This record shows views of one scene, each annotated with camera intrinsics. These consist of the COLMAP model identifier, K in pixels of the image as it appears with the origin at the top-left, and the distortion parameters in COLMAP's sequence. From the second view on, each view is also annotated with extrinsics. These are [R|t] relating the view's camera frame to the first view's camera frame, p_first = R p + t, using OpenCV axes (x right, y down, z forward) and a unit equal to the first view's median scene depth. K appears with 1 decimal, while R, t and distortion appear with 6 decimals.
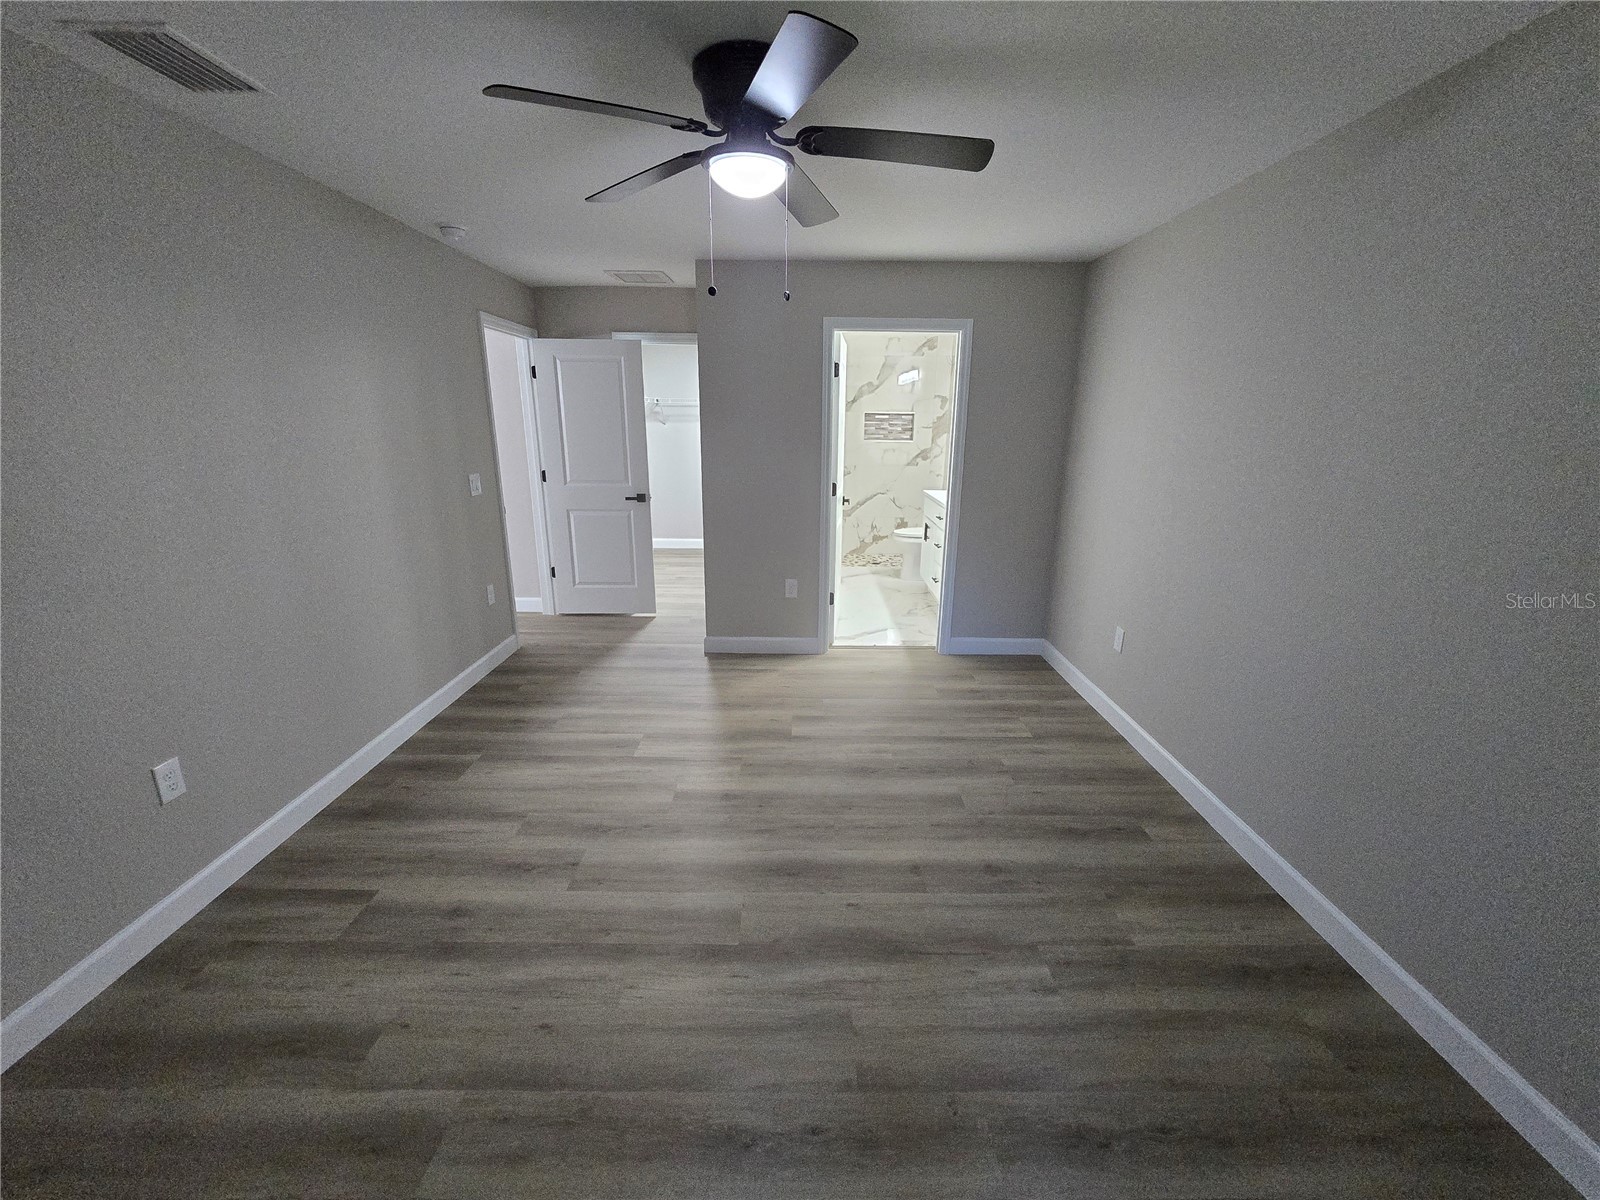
lens RADIAL K [[657.1, 0, 801.5], [0, 657.1, 600.4], [0, 0, 1]] dist [-0.005353, 0.000599]
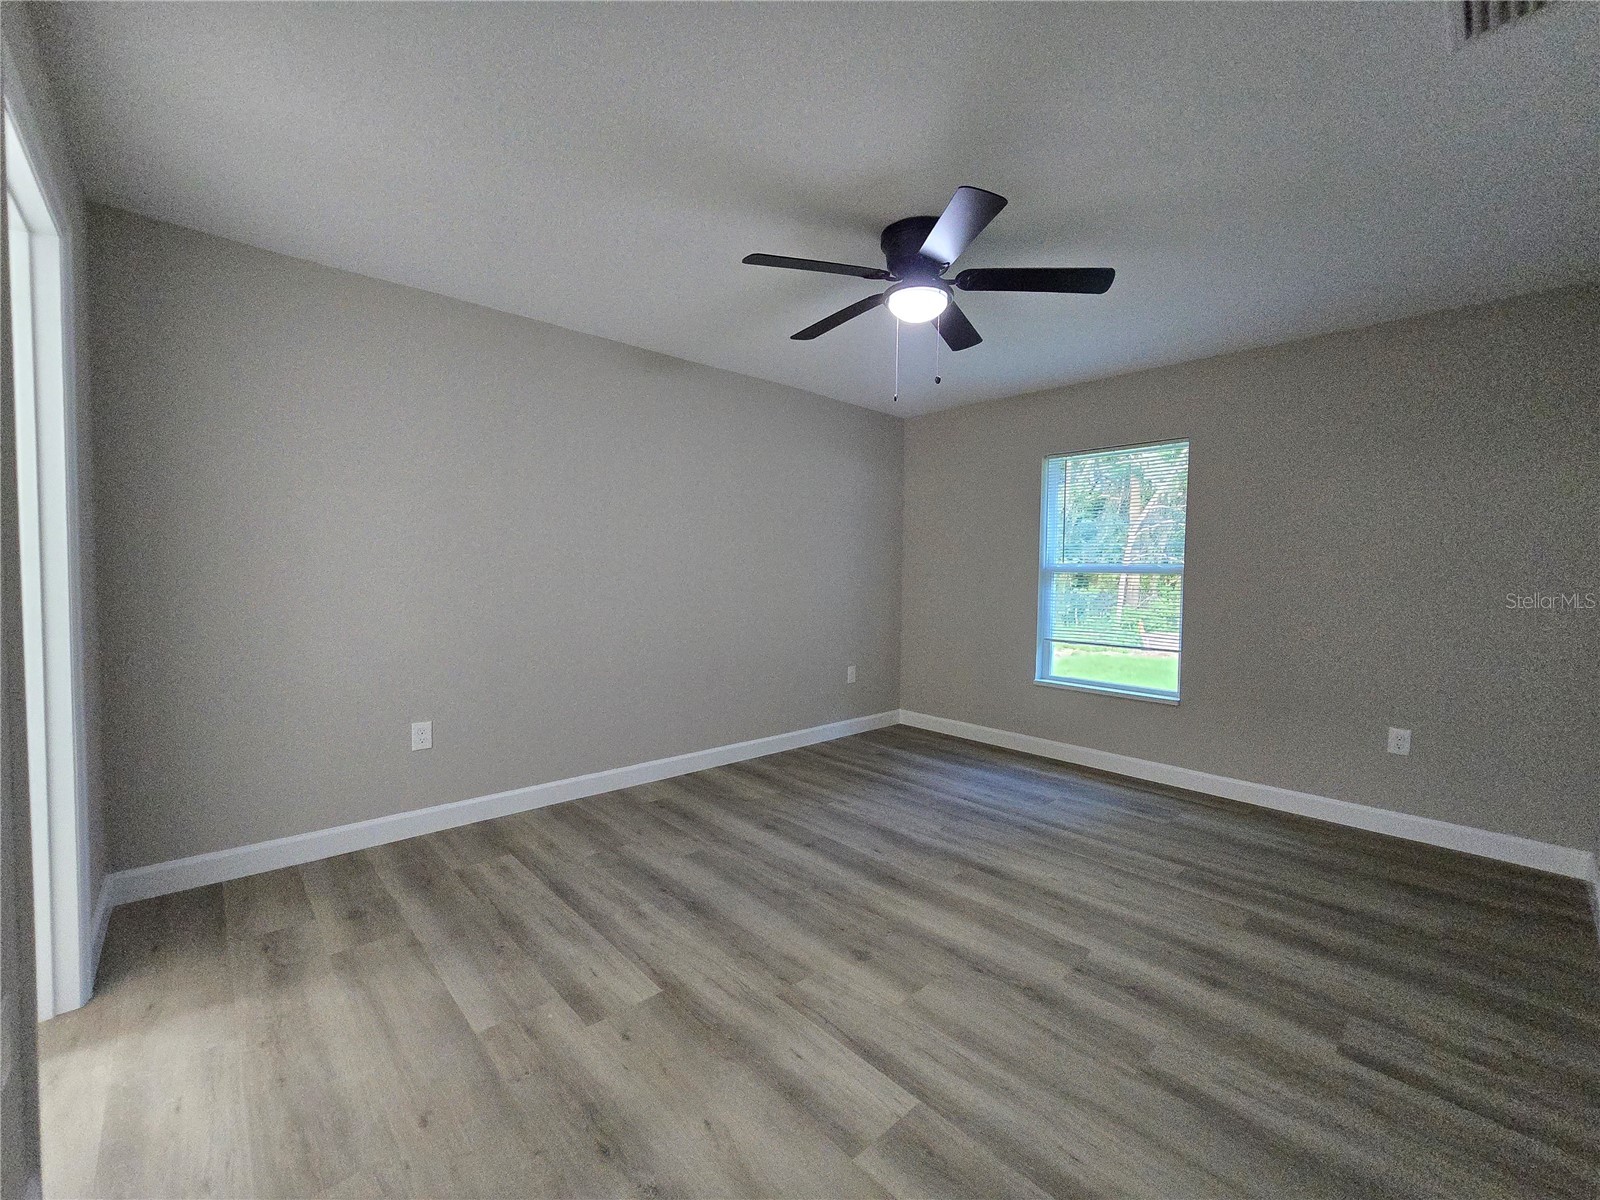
lens RADIAL K [[657.1, 0, 800.2], [0, 657.1, 596.9], [0, 0, 1]] dist [-0.005353, 0.000599]
pose [[-0.672124, -0.051376, 0.738654, -0.602921], [0.180066, 0.956300, 0.230362, -0.281957], [-0.718210, 0.287838, -0.633501, 1.411267]]
